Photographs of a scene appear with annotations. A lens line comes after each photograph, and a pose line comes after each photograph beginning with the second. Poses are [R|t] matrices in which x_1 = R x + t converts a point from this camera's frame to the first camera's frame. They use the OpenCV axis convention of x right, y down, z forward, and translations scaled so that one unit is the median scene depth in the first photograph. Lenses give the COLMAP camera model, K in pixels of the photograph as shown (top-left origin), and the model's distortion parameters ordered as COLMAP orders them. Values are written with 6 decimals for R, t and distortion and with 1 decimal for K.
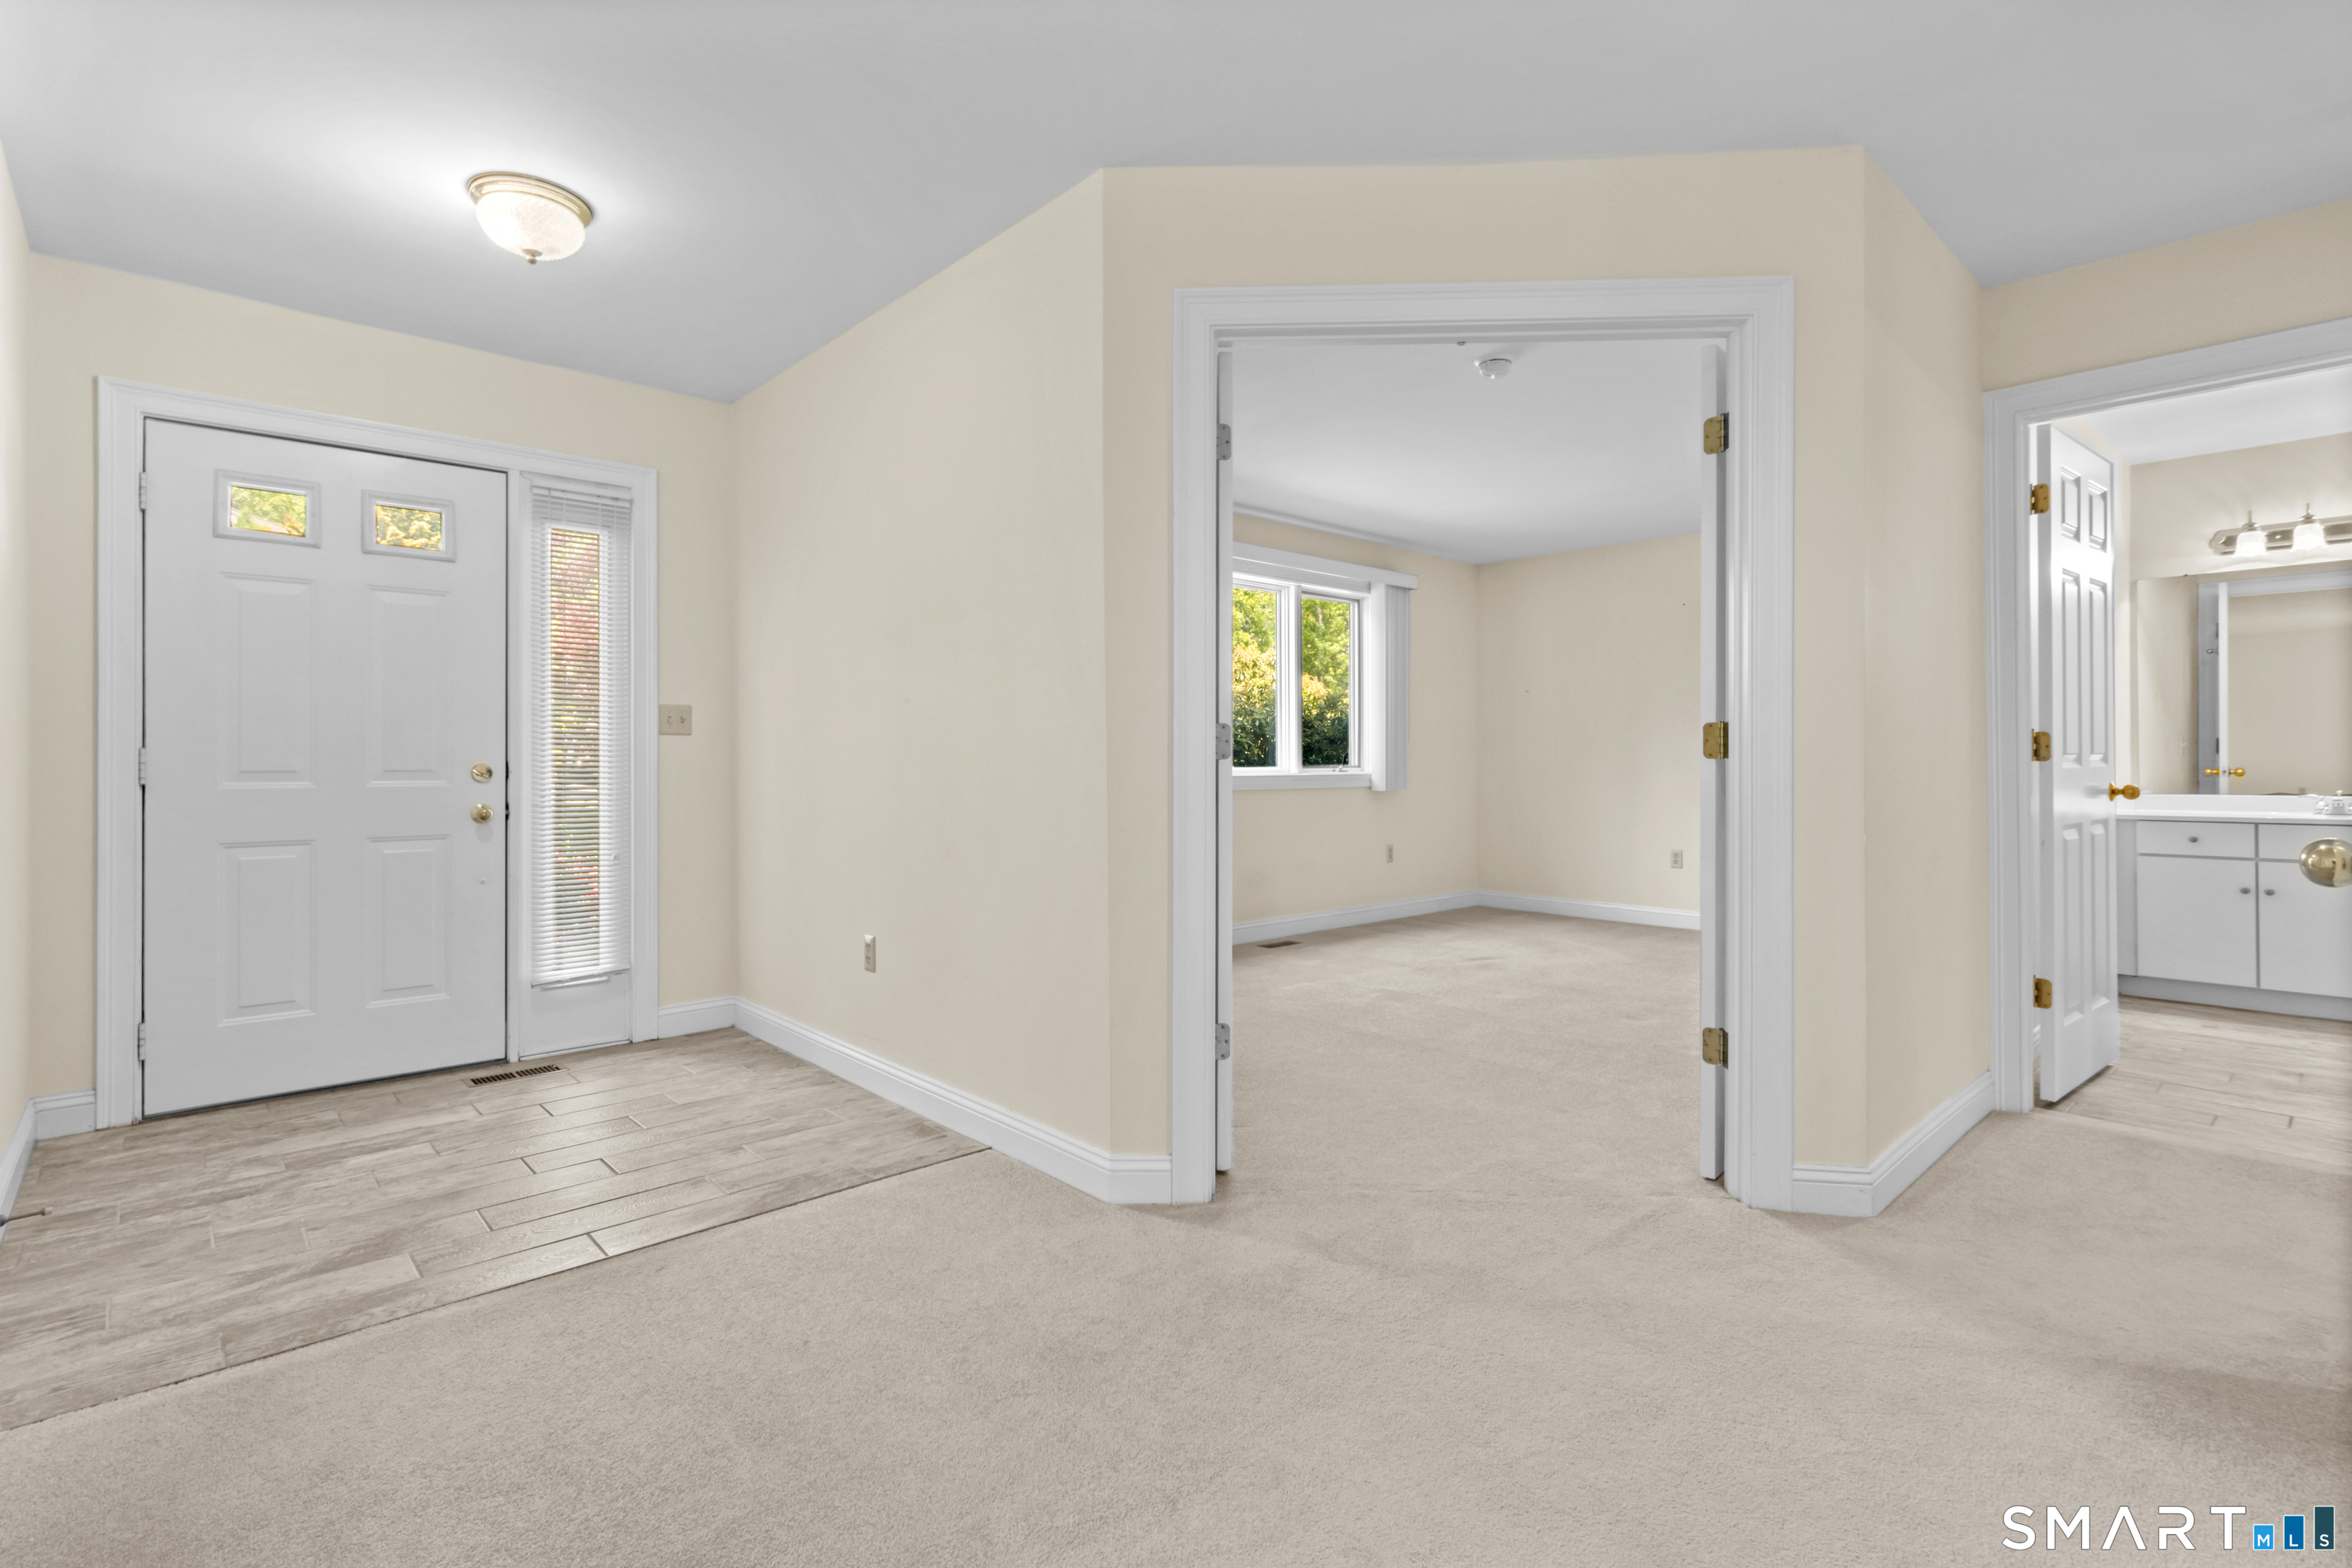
lens RADIAL K [[1101.0, 0, 1176.0], [0, 1101.0, 756.9], [0, 0, 1]] dist [0.001639, 0.000336]
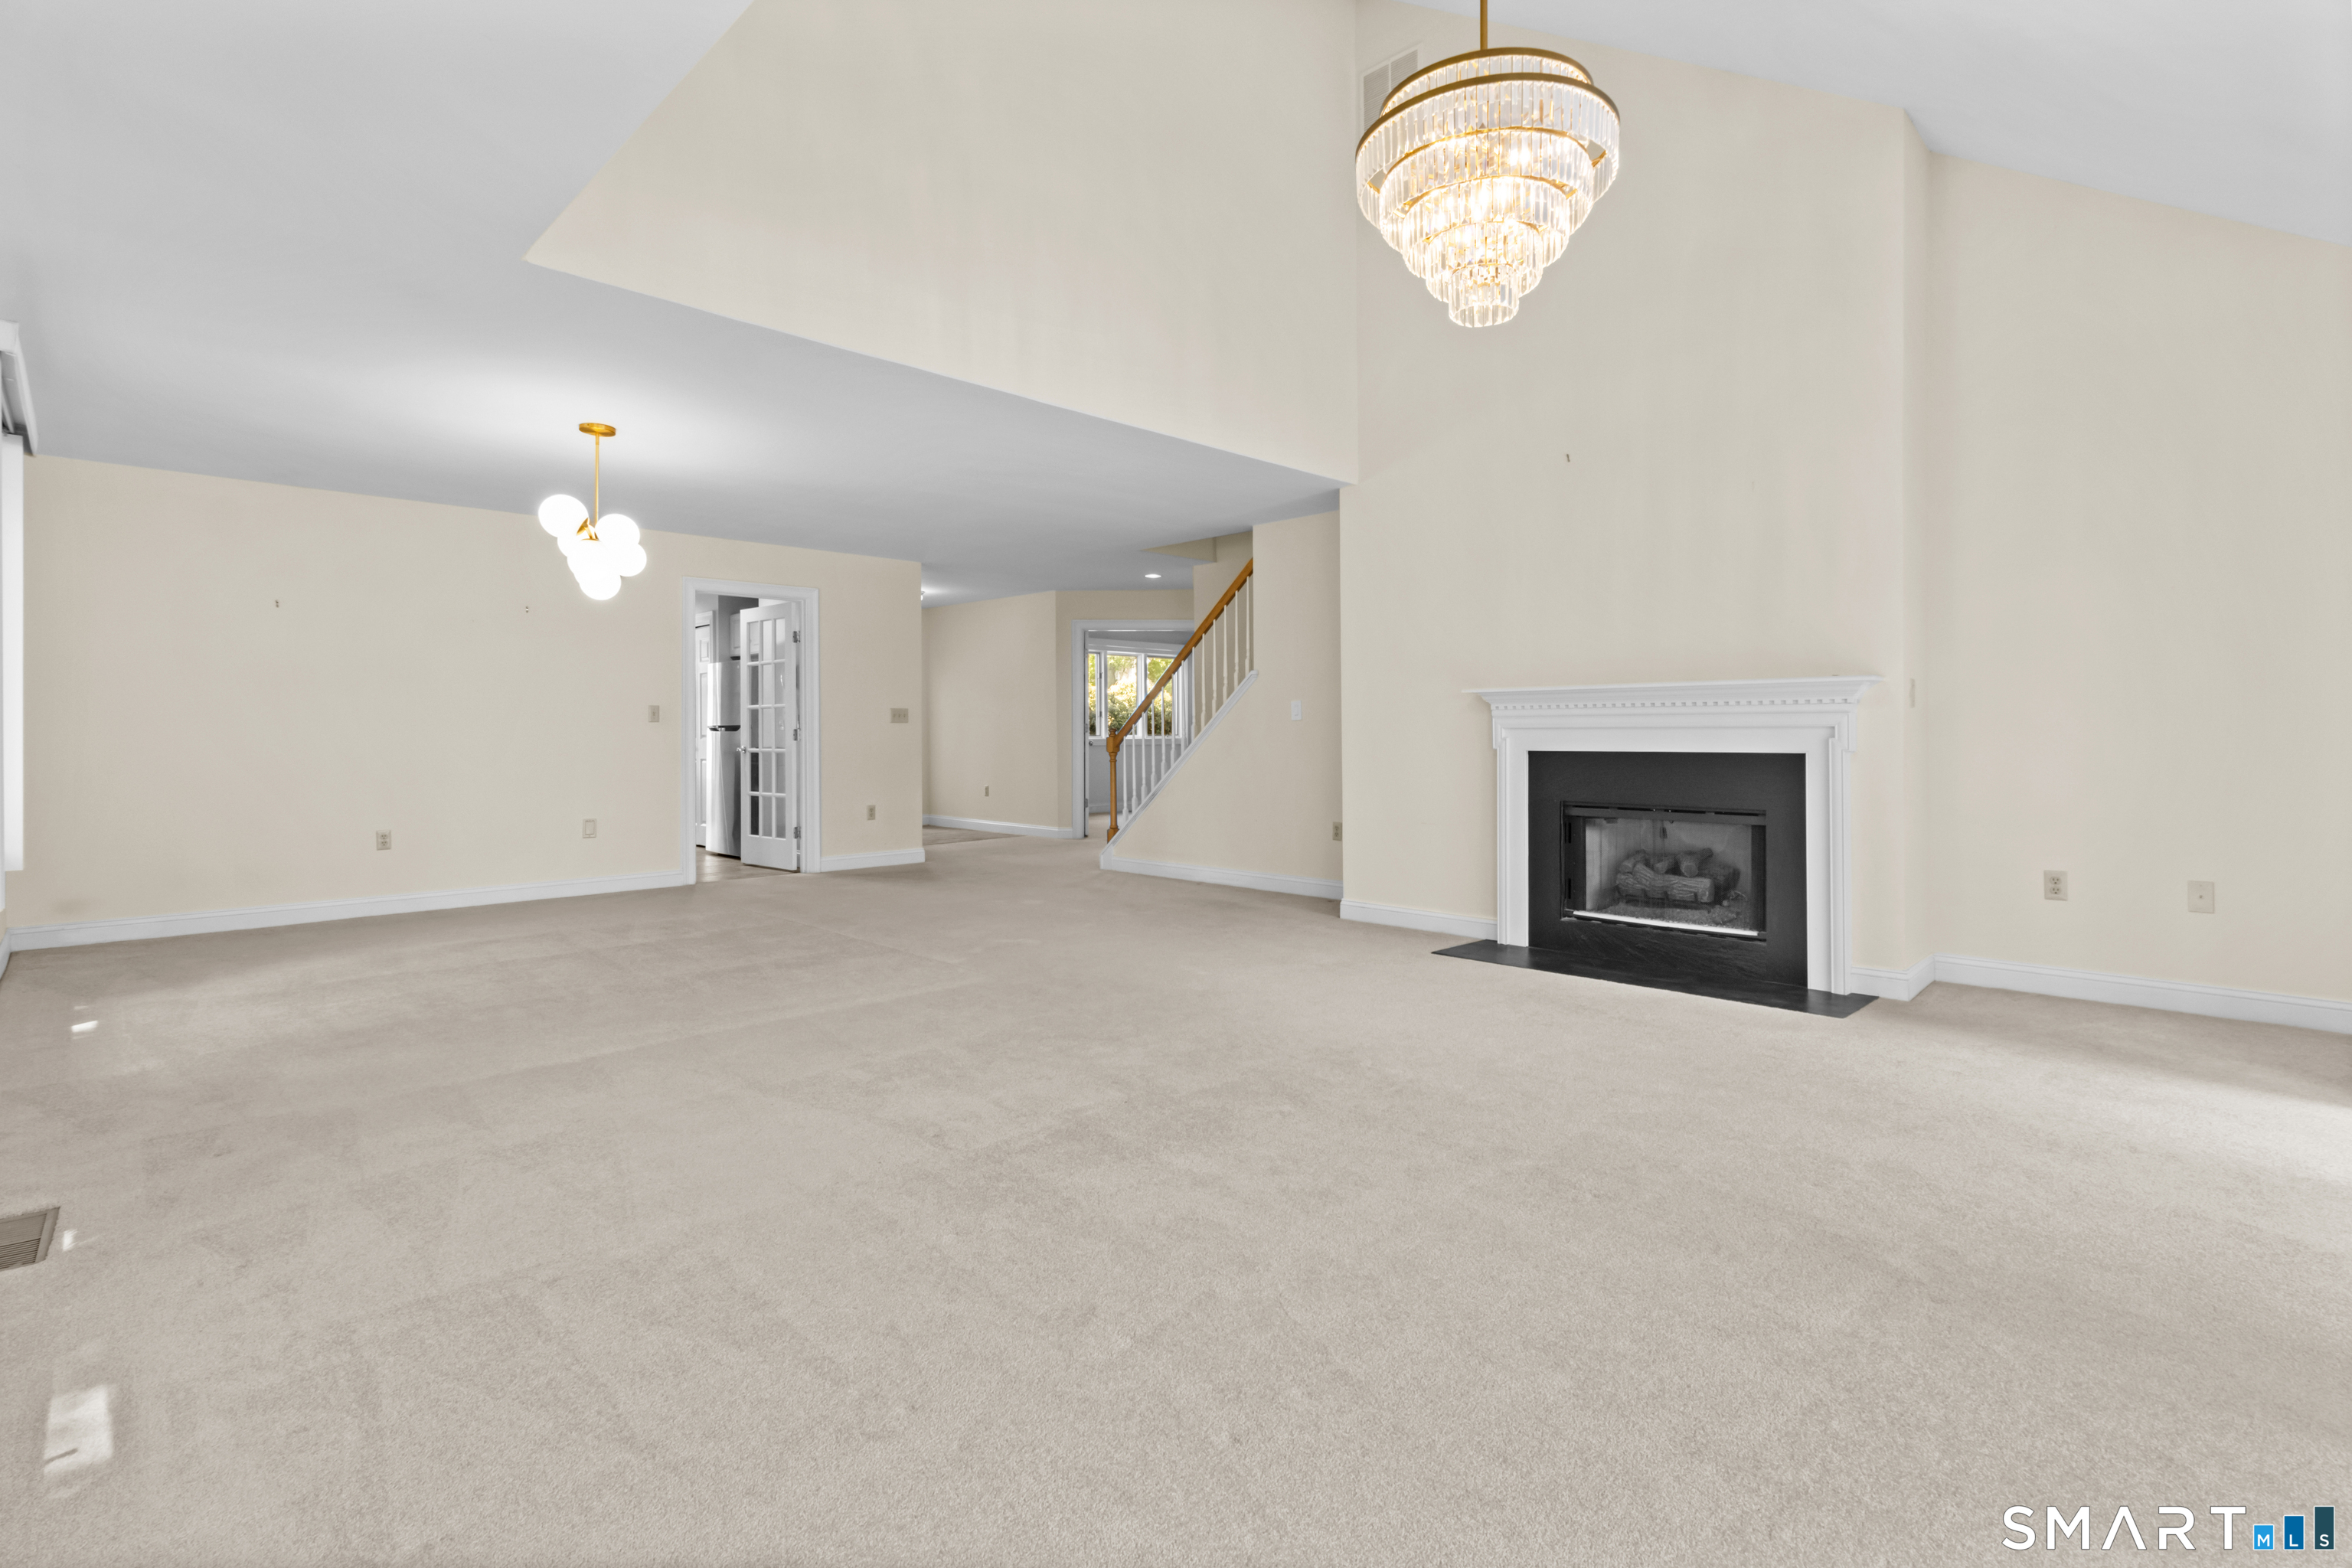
lens RADIAL K [[1092.4, 0, 1175.9], [0, 1092.4, 745.9], [0, 0, 1]] dist [0.003666, 0.000270]
pose [[0.999355, 0.001304, 0.035883, 0.174361], [-0.001966, 0.999828, 0.018428, -0.019804], [-0.035852, -0.018486, 0.999186, -2.314933]]
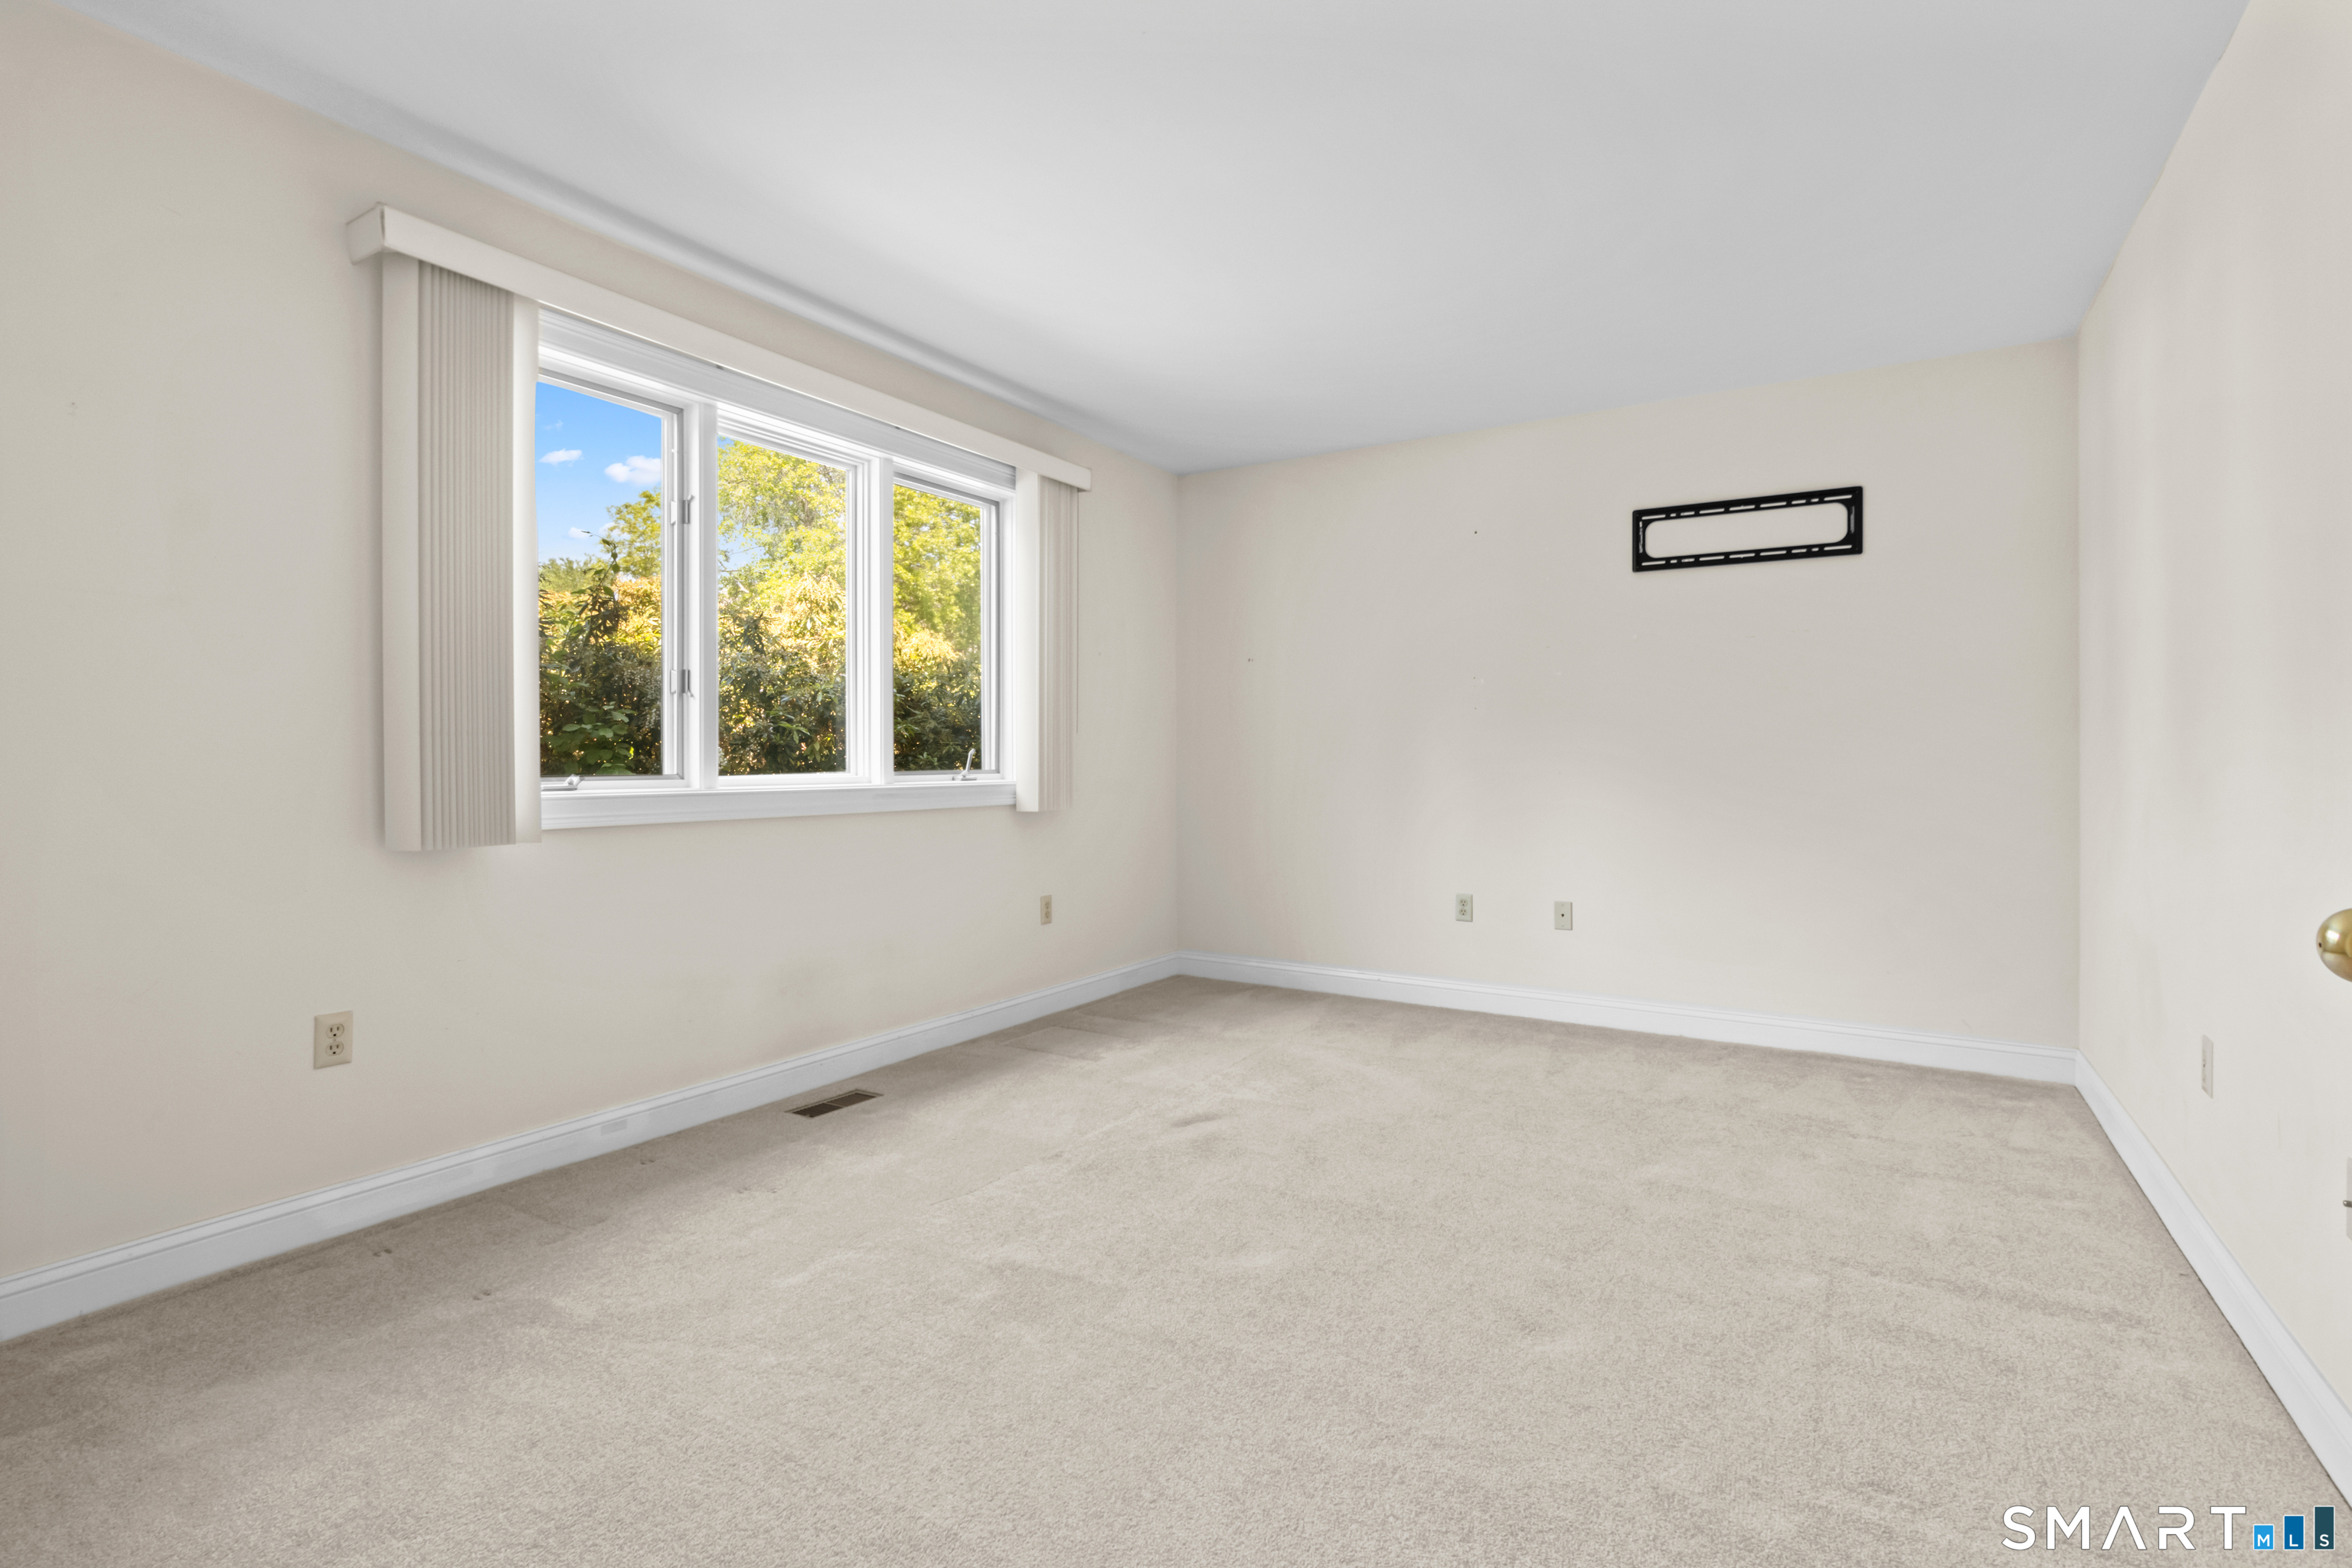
lens RADIAL K [[1127.8, 0, 1174.3], [0, 1127.8, 760.2], [0, 0, 1]] dist [-0.002056, 0.000024]
pose [[0.960733, 0.001469, 0.277471, 0.173222], [-0.003123, 0.999980, 0.005518, -0.002896], [-0.277457, -0.006168, 0.960718, 0.734080]]
